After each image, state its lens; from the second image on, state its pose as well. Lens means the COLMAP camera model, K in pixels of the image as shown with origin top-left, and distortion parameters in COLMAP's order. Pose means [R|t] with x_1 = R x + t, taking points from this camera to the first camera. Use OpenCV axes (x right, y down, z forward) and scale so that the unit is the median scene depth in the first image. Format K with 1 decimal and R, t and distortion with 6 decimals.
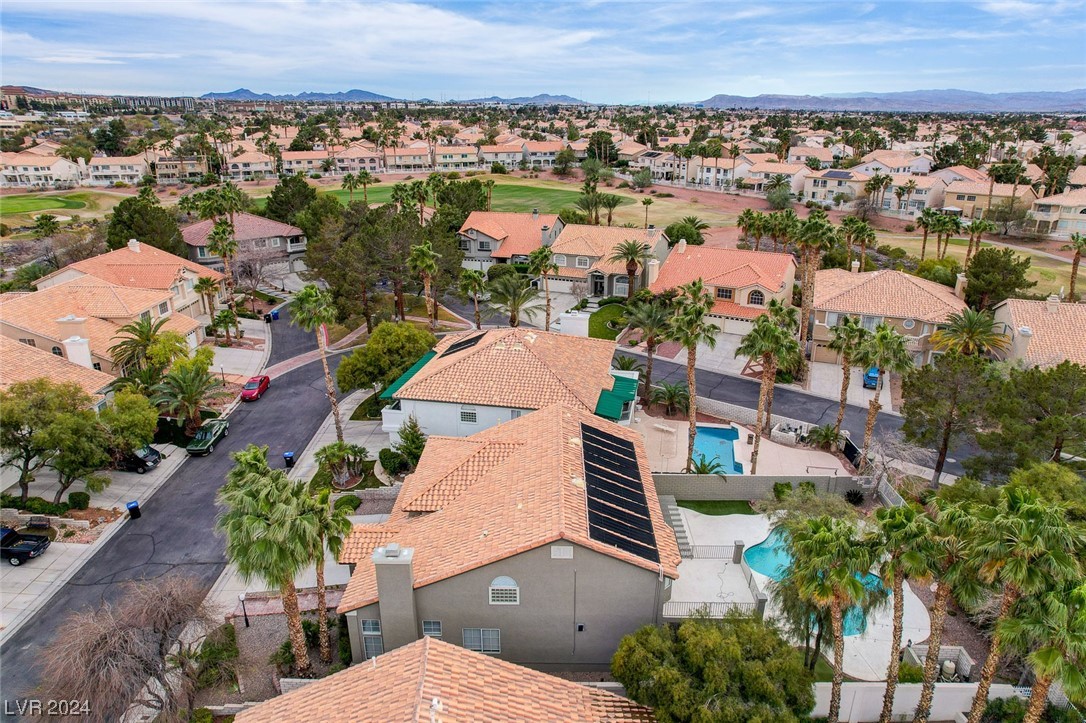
lens RADIAL K [[697.5, 0, 543.0], [0, 697.5, 361.5], [0, 0, 1]] dist [-0.085374, 0.079326]
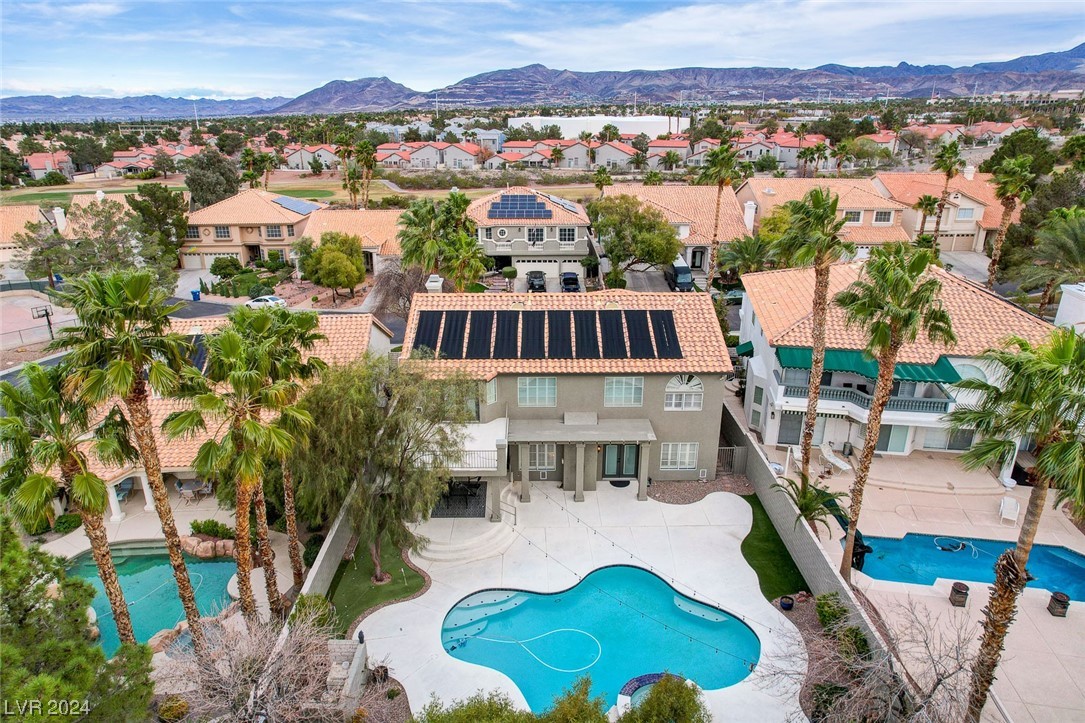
lens RADIAL K [[696.8, 0, 542.5], [0, 696.8, 361.5], [0, 0, 1]] dist [-0.085374, 0.079326]
pose [[0.024873, 0.341423, -0.939580, 0.154496], [-0.336866, 0.887766, 0.313677, -0.011263], [0.941224, 0.308710, 0.137095, 0.145177]]
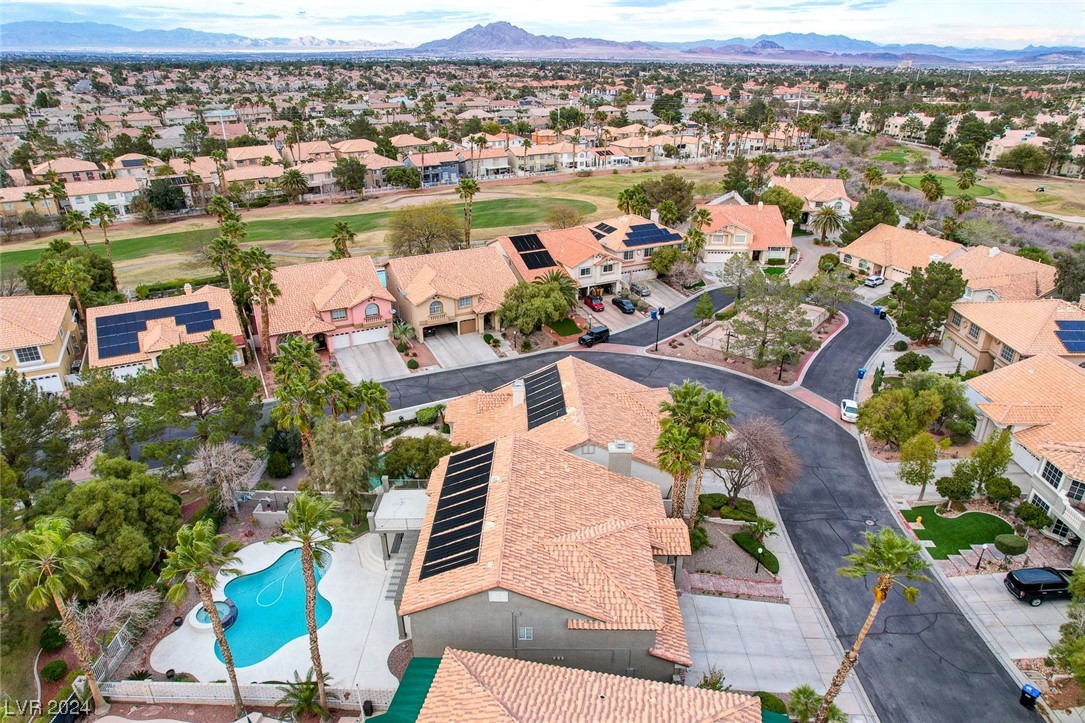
lens RADIAL K [[696.8, 0, 542.5], [0, 696.8, 361.5], [0, 0, 1]] dist [-0.085374, 0.079326]
pose [[-0.999981, -0.002583, 0.005527, -0.006167], [0.002011, 0.715790, 0.698313, -0.131344], [-0.005761, 0.698311, -0.715771, 0.272595]]
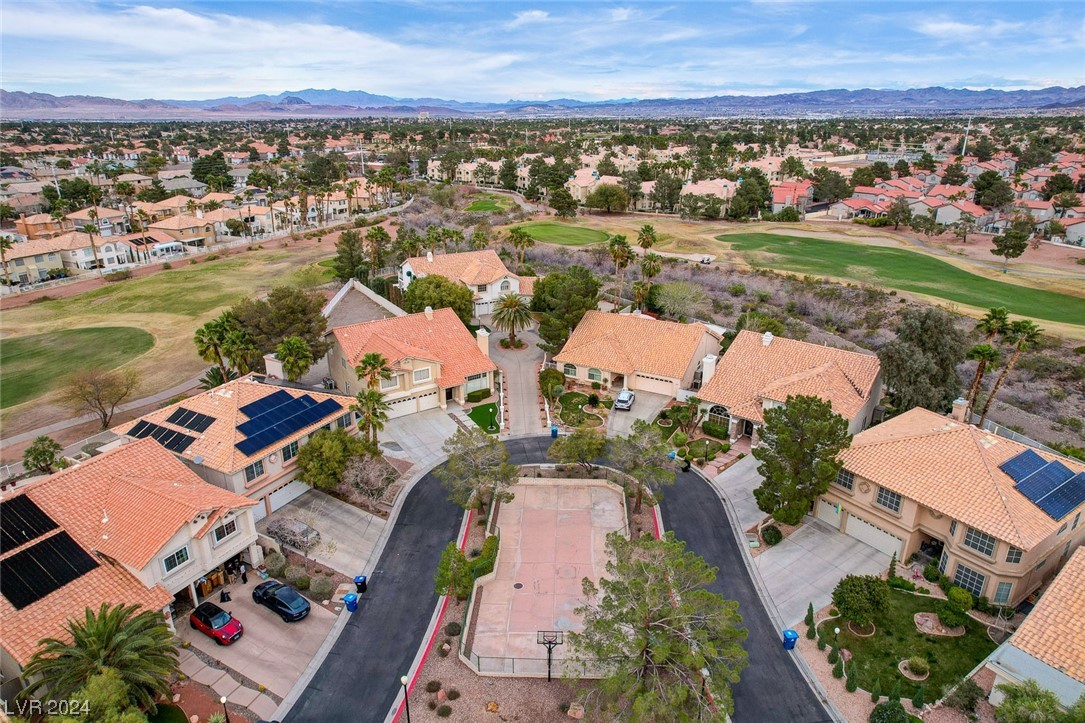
lens RADIAL K [[696.8, 0, 542.5], [0, 696.8, 361.5], [0, 0, 1]] dist [-0.085374, 0.079326]
pose [[-0.817952, 0.202884, -0.538324, -0.022953], [-0.192949, 0.784799, 0.588949, -0.042282], [0.541964, 0.585601, -0.602782, 0.056942]]
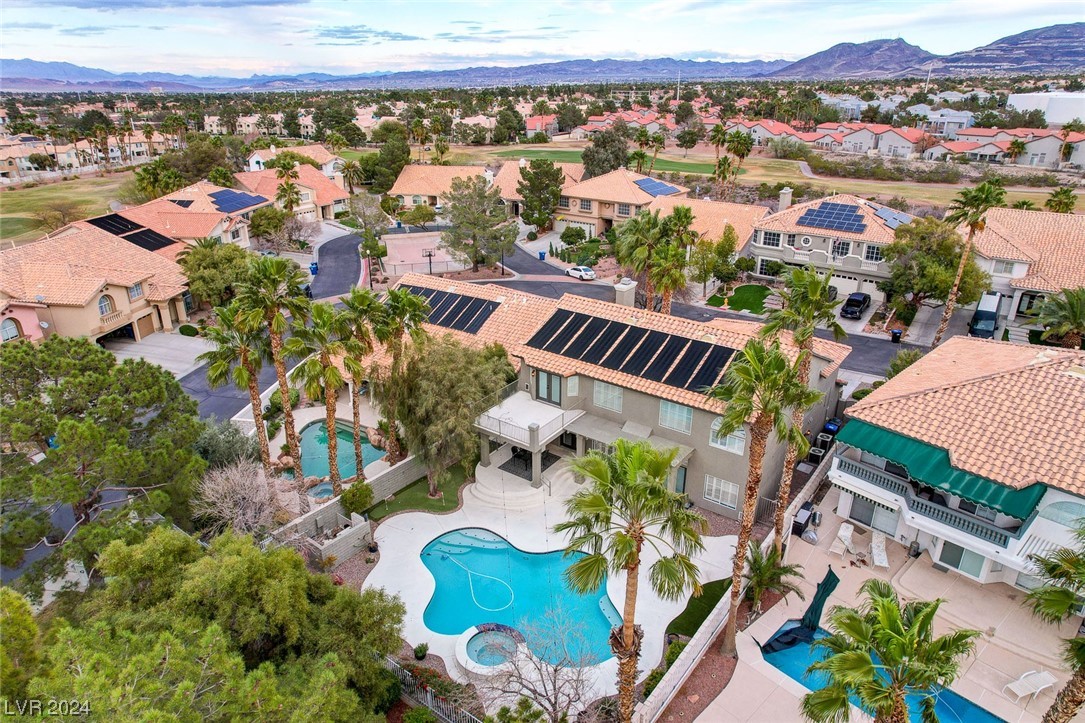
lens RADIAL K [[696.8, 0, 542.5], [0, 696.8, 361.5], [0, 0, 1]] dist [-0.085374, 0.079326]
pose [[-0.588980, 0.311706, -0.745615, 0.153133], [-0.270726, 0.793211, 0.545457, -0.052836], [0.761453, 0.523121, -0.382798, 0.211617]]
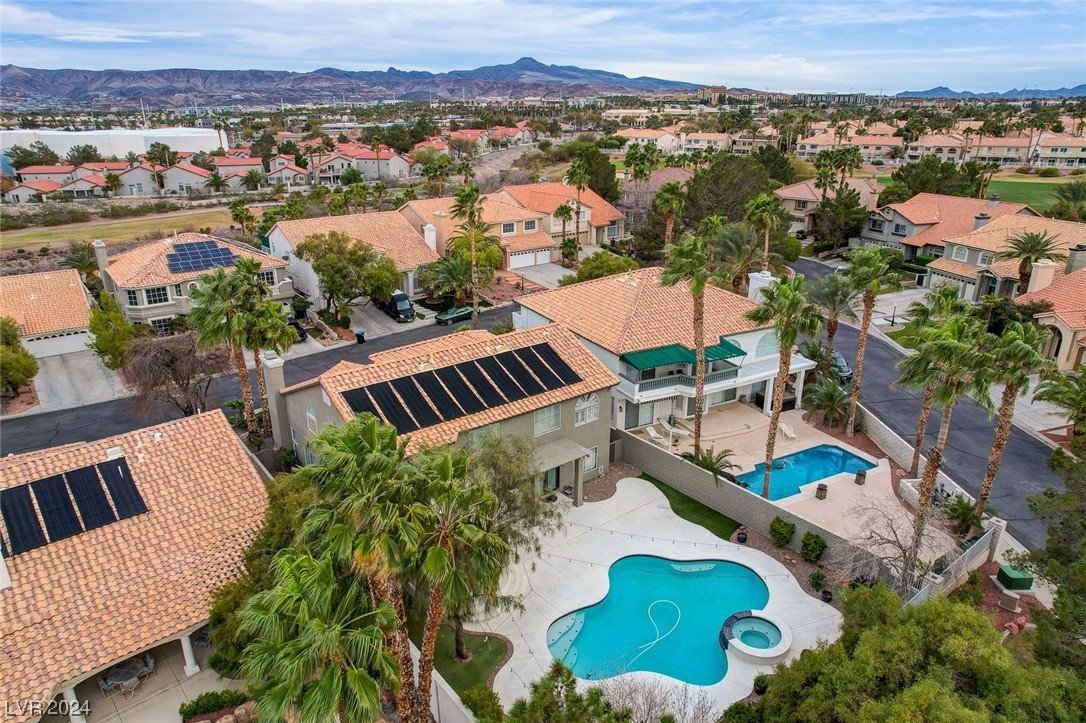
lens RADIAL K [[697.5, 0, 543.0], [0, 697.5, 361.5], [0, 0, 1]] dist [-0.085374, 0.079326]
pose [[0.628110, 0.263361, -0.732201, 0.139084], [-0.263385, 0.957395, 0.118419, 0.000741], [0.732192, 0.118470, 0.670715, 0.071126]]
